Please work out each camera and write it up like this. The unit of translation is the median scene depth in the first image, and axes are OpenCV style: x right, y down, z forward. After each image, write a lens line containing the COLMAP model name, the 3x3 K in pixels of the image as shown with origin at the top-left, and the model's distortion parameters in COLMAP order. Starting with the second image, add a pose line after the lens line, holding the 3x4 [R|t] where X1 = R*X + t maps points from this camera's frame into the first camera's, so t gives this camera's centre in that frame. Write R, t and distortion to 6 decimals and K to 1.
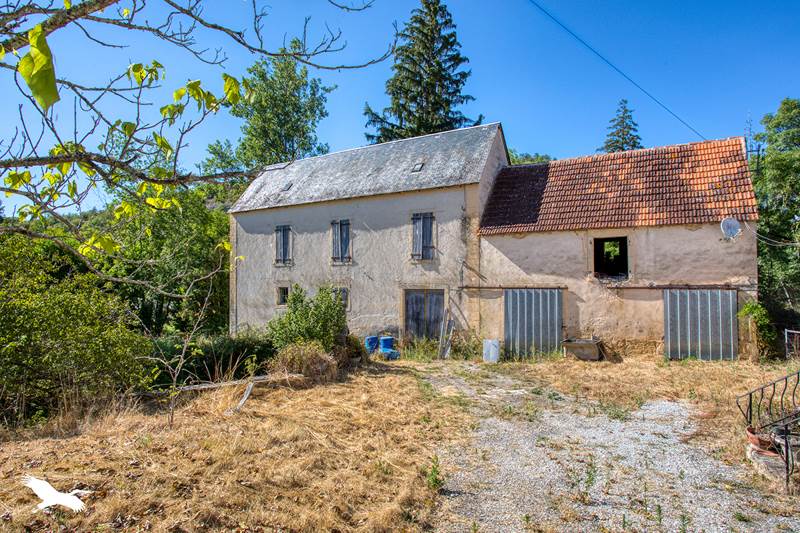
lens RADIAL K [[463.6, 0, 399.1], [0, 463.6, 268.2], [0, 0, 1]] dist [0.005099, 0.000236]
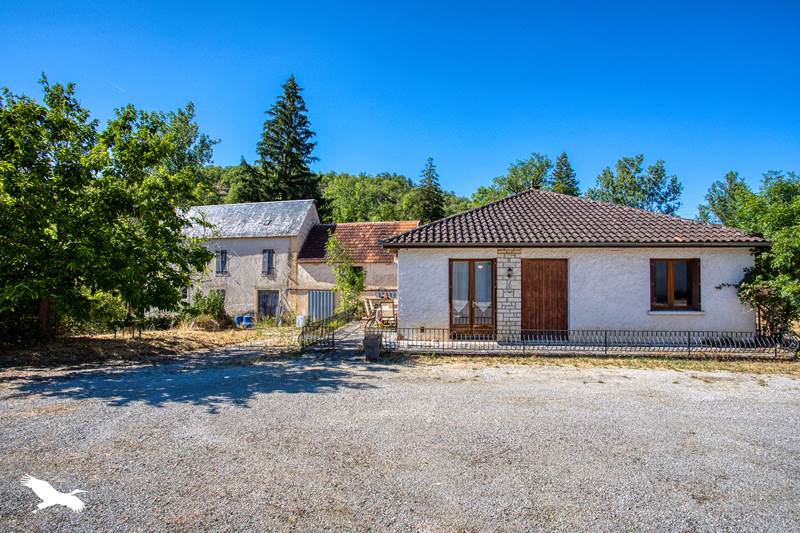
lens RADIAL K [[411.8, 0, 405.1], [0, 411.8, 267.8], [0, 0, 1]] dist [-0.074783, 0.000122]
pose [[0.954336, 0.014916, 0.298364, 0.086756], [-0.016196, 0.999867, 0.001818, -0.055830], [-0.298297, -0.006567, 0.954450, -0.726738]]
